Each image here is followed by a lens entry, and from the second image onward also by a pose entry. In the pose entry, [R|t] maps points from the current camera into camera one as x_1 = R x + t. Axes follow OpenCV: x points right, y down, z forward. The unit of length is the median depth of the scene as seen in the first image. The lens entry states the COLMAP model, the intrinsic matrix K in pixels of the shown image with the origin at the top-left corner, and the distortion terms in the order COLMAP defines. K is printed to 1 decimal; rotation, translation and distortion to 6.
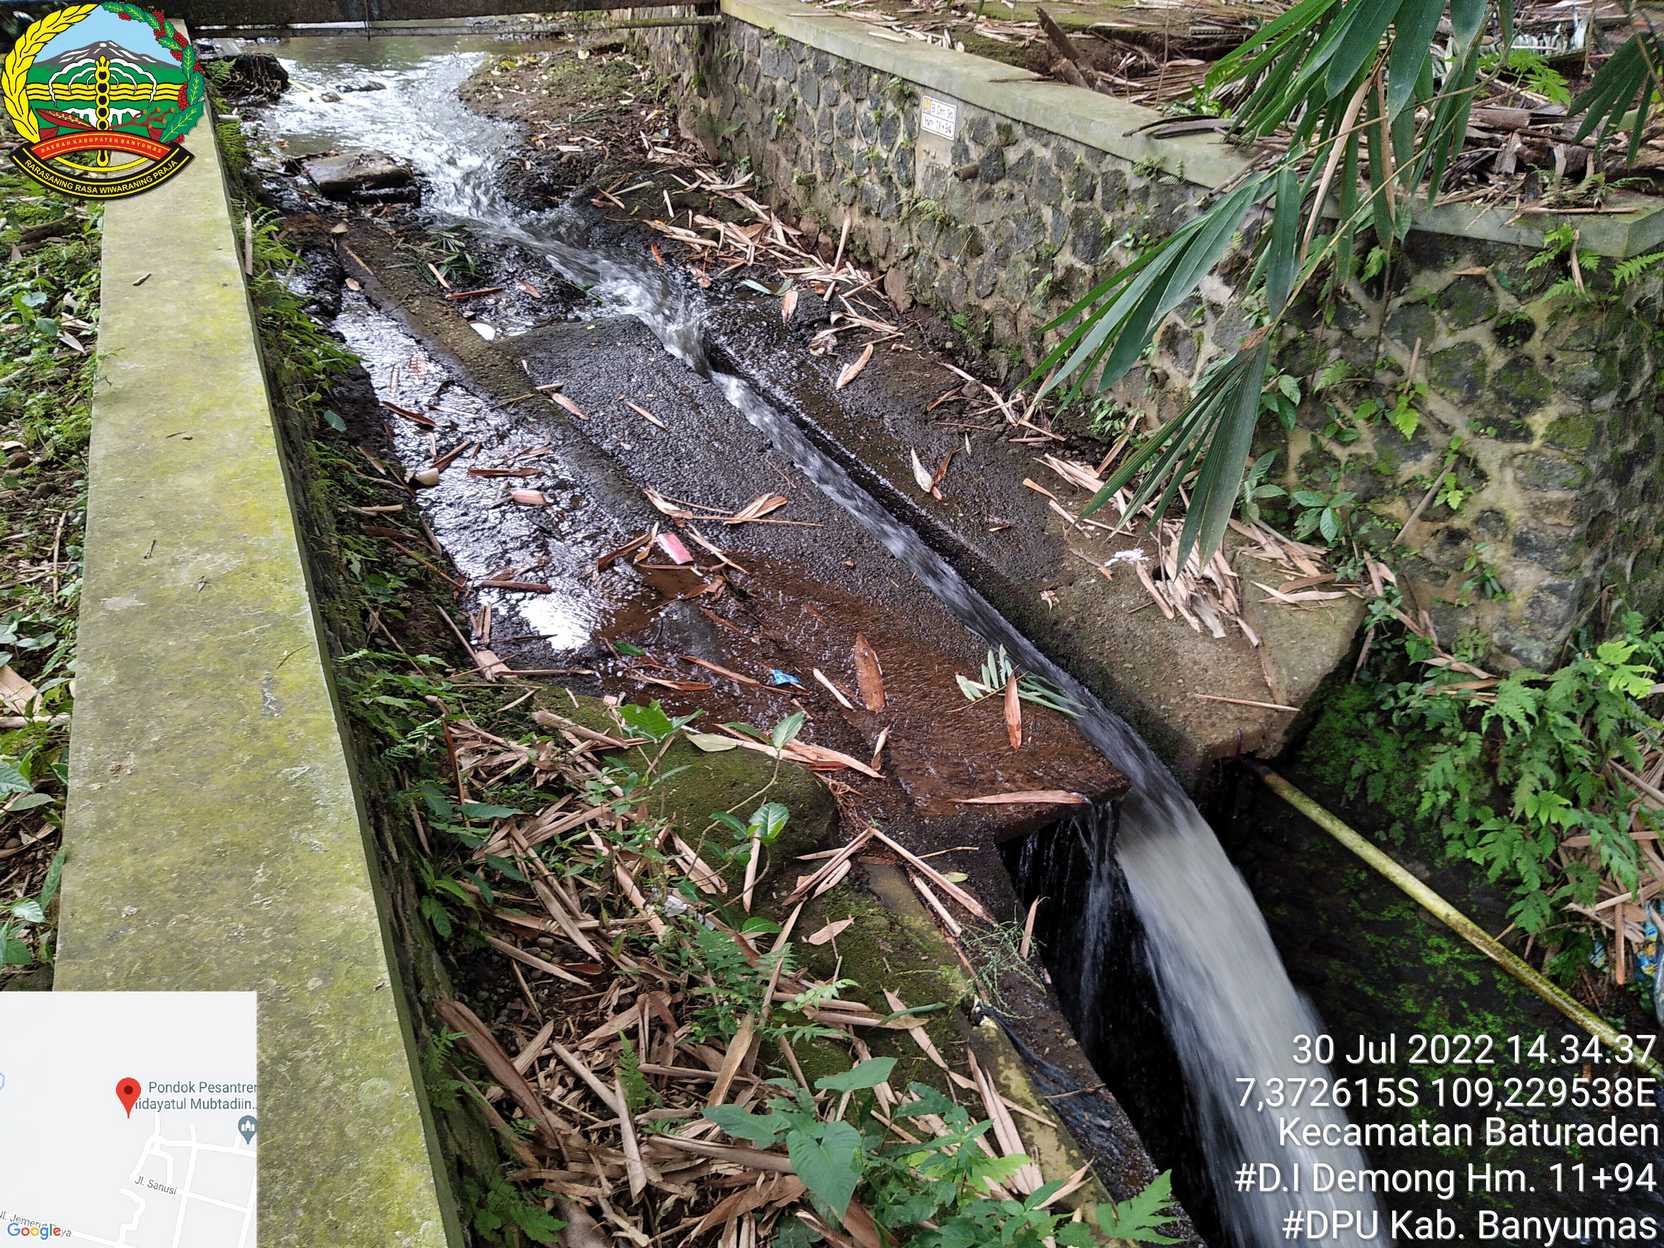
lens RADIAL K [[1407.7, 0, 820.7], [0, 1407.7, 621.3], [0, 0, 1]] dist [0.035734, -0.082876]
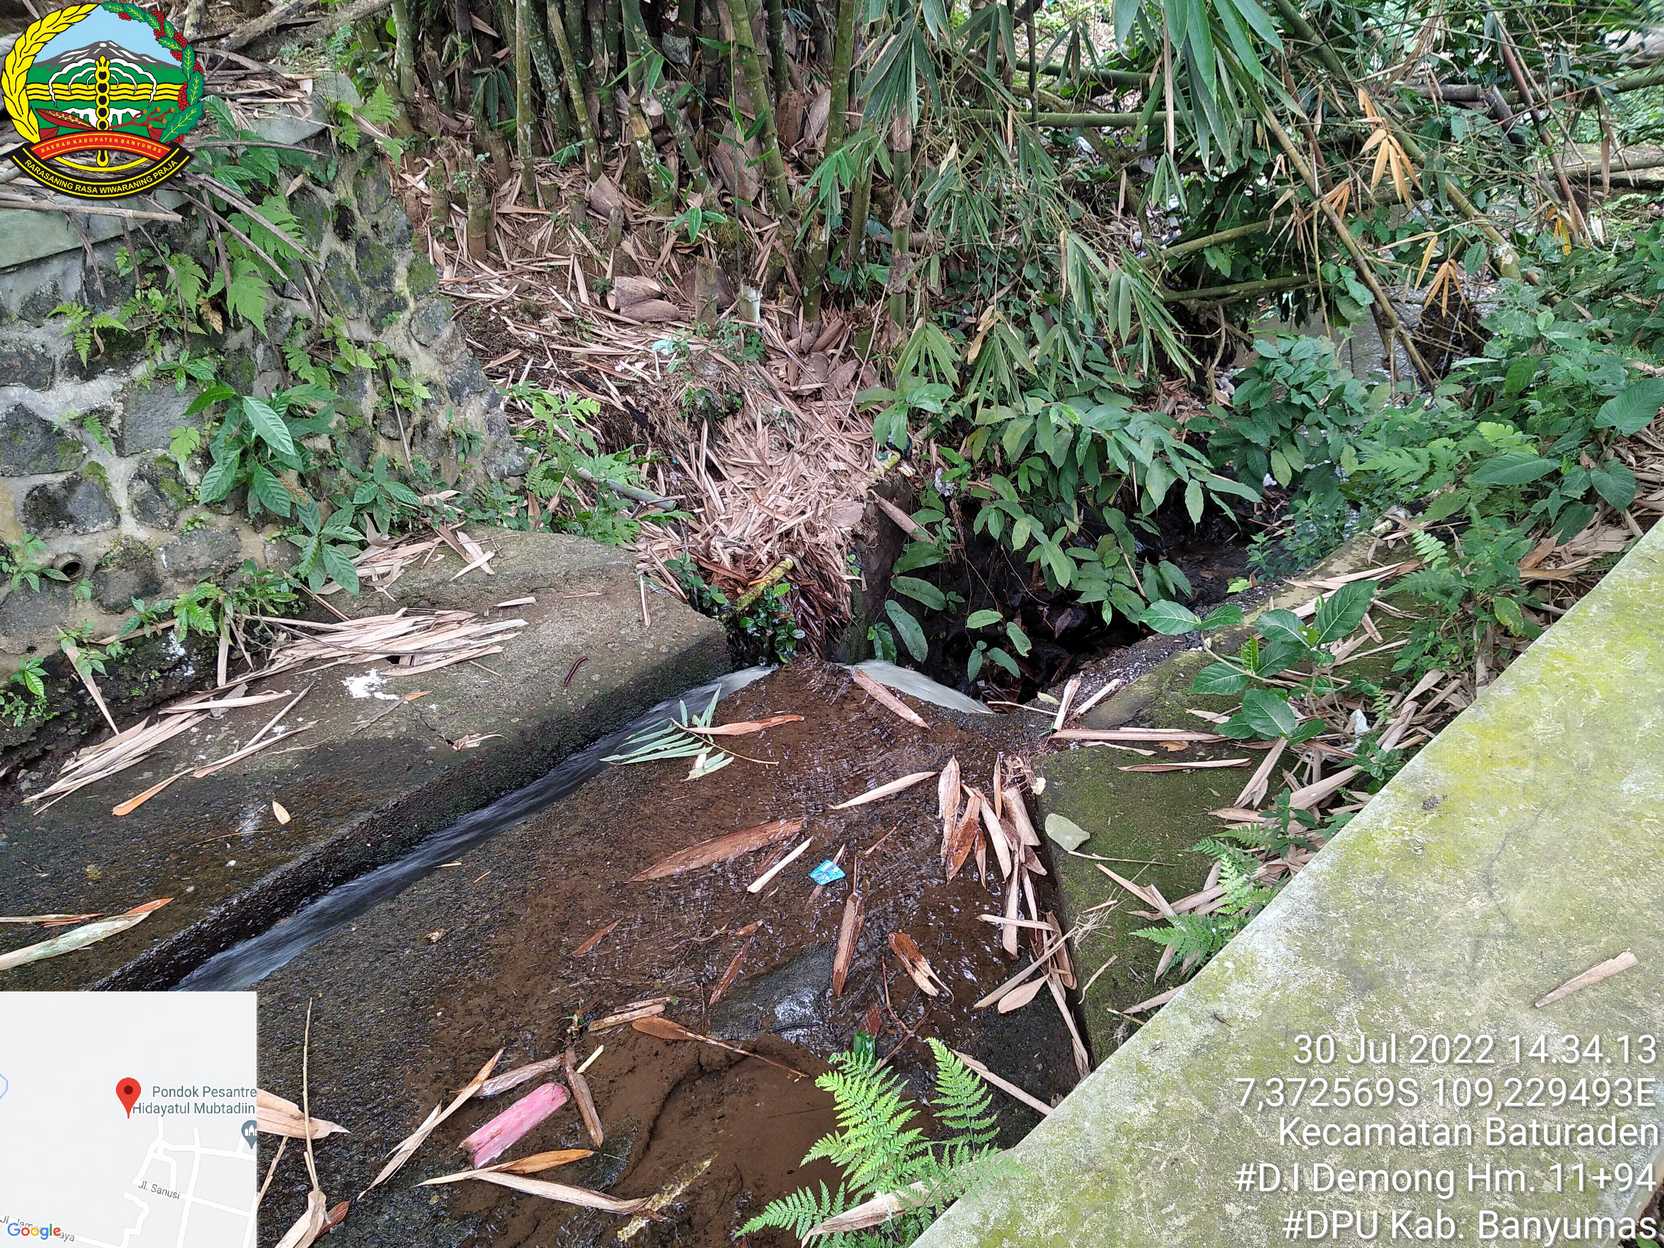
lens RADIAL K [[1407.7, 0, 830.8], [0, 1407.7, 614.0], [0, 0, 1]] dist [0.035734, -0.082876]
pose [[-0.331521, -0.518148, 0.788426, -0.418738], [0.538304, 0.582420, 0.609111, -0.376148], [-0.774805, 0.626346, 0.085837, 0.686774]]
